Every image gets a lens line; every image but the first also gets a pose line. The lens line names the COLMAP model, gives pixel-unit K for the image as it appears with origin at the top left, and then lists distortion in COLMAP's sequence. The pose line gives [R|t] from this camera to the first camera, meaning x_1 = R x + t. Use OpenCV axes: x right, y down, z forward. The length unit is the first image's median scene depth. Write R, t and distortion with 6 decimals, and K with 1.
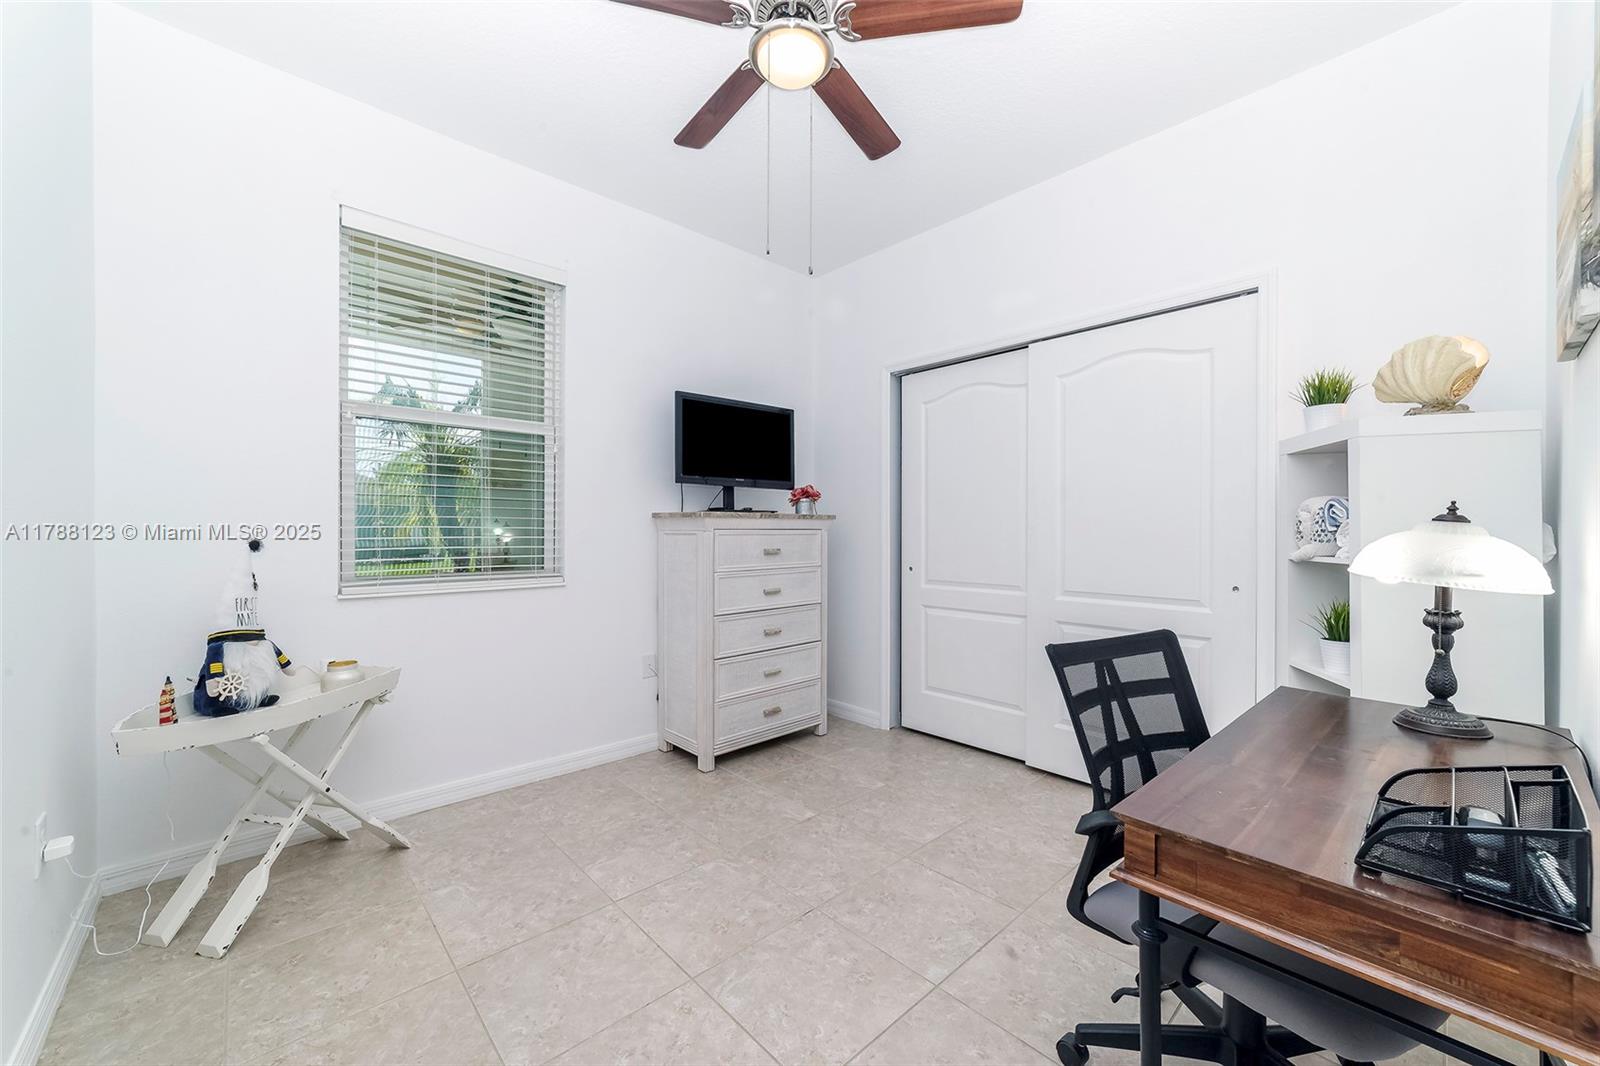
lens RADIAL K [[629.6, 0, 796.3], [0, 629.6, 527.5], [0, 0, 1]] dist [-0.004005, 0.002257]
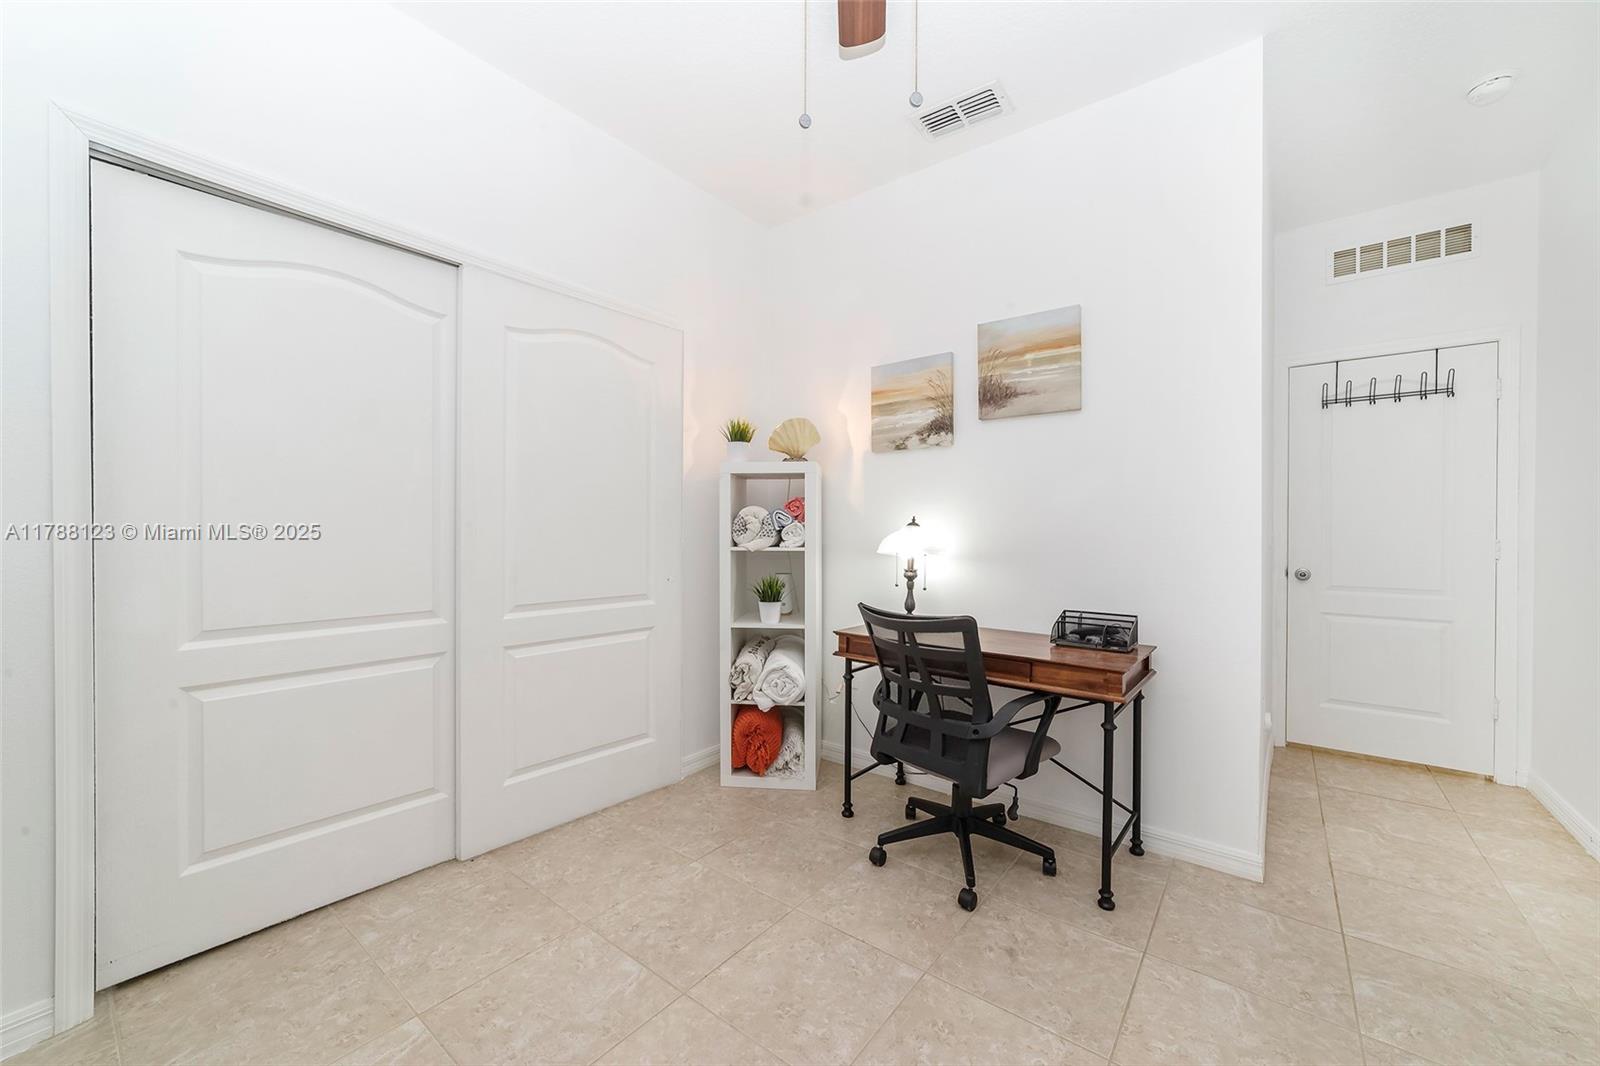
lens RADIAL K [[629.6, 0, 794.3], [0, 629.6, 534.7], [0, 0, 1]] dist [-0.004005, 0.002257]
pose [[-0.164963, -0.010809, 0.986240, -0.621932], [-0.004728, 0.999937, 0.010168, -0.000586], [-0.986288, -0.002985, -0.165004, 1.143720]]
